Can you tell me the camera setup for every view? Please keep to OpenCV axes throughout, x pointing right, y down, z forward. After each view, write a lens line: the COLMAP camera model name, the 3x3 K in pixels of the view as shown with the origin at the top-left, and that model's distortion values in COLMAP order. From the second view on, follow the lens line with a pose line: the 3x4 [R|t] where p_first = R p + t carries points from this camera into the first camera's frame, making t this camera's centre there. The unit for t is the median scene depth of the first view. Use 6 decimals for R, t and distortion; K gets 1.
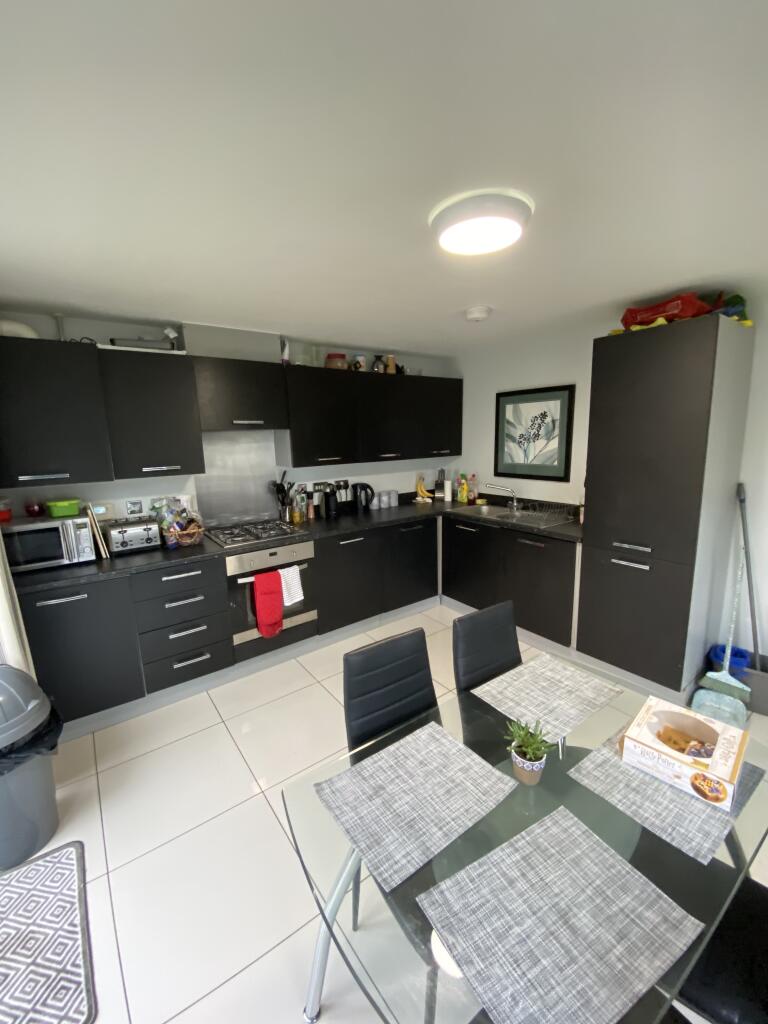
lens RADIAL K [[428.7, 0, 384.0], [0, 428.7, 512.0], [0, 0, 1]] dist [0.000213, -0.000017]
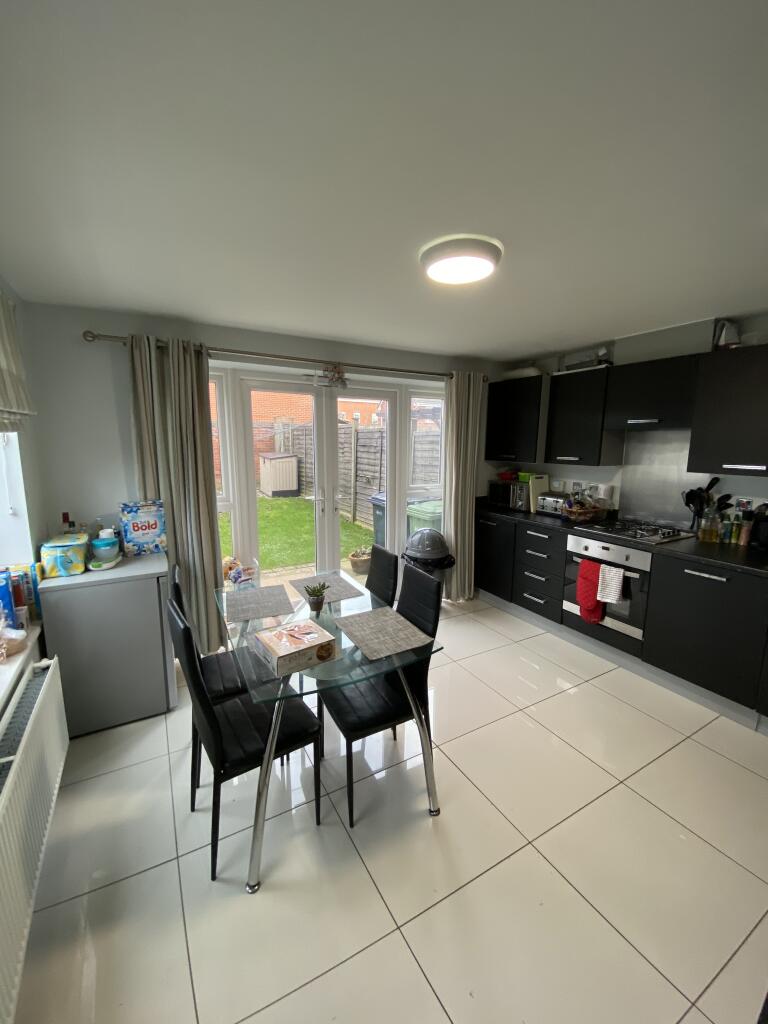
lens RADIAL K [[418.8, 0, 384.0], [0, 418.8, 512.0], [0, 0, 1]] dist [0.000267, -0.000127]
pose [[-0.129375, 0.186314, -0.973935, 0.787084], [-0.193408, 0.958584, 0.209069, -0.095247], [0.972551, 0.215415, -0.087983, 0.547101]]
